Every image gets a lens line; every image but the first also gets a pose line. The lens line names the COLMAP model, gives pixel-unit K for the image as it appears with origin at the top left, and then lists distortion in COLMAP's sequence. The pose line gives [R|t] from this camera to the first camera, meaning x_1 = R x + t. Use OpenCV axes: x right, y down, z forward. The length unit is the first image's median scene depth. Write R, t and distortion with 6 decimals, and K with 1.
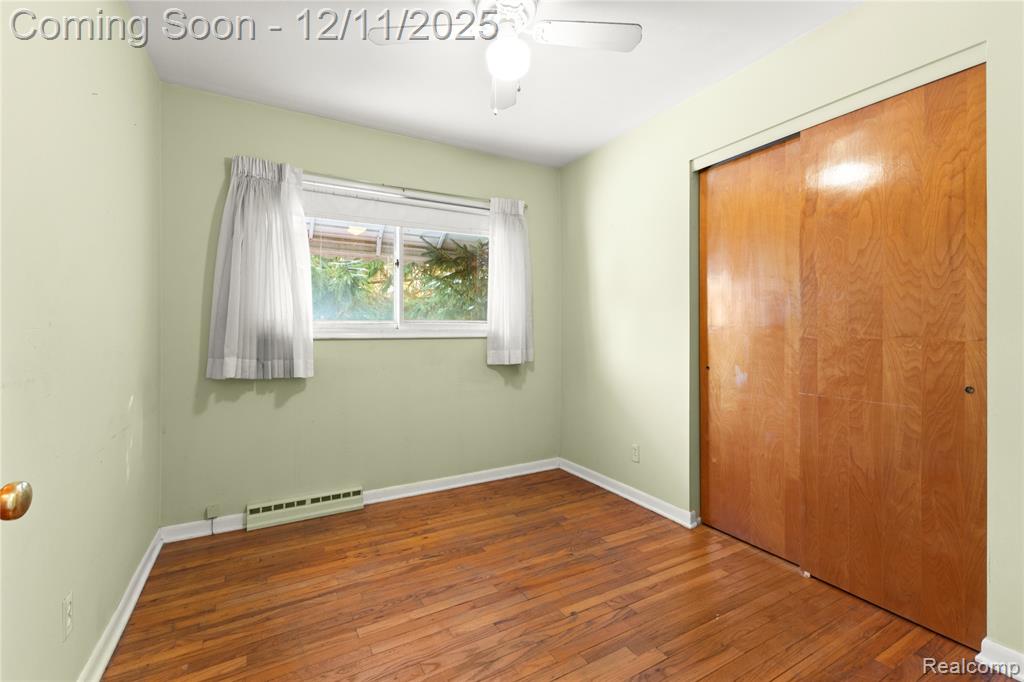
lens RADIAL K [[440.5, 0, 513.8], [0, 440.5, 333.3], [0, 0, 1]] dist [0.003904, -0.000407]
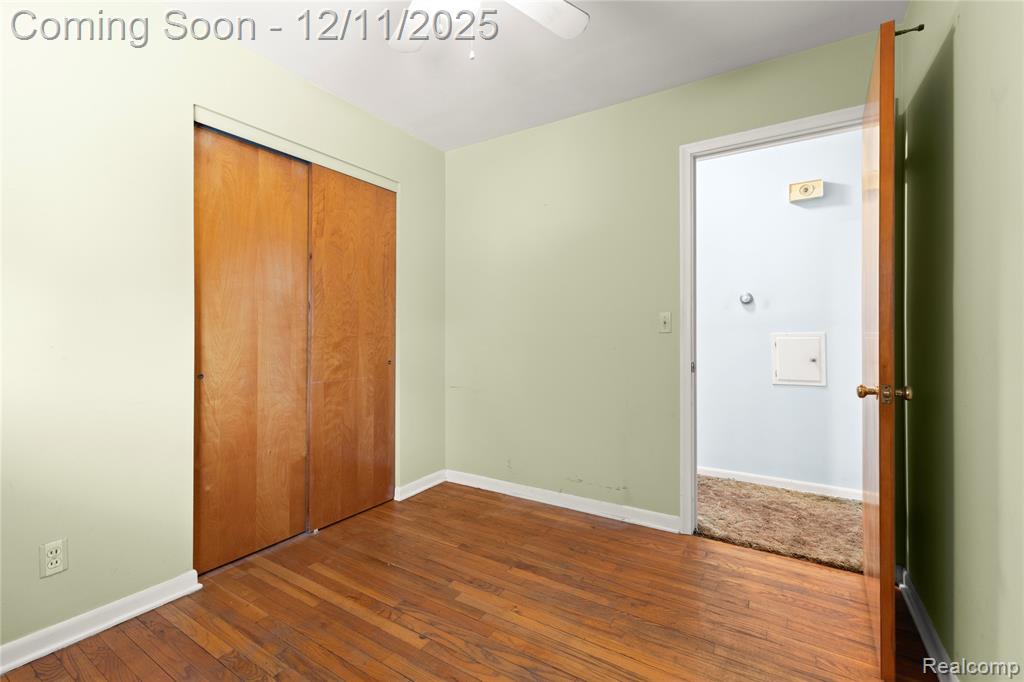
lens RADIAL K [[440.5, 0, 513.1], [0, 440.5, 335.5], [0, 0, 1]] dist [0.003904, -0.000407]
pose [[-0.482671, -0.005559, 0.875784, -0.703654], [0.003771, 0.999957, 0.008426, 0.000575], [-0.875793, 0.007369, -0.482630, 1.186208]]
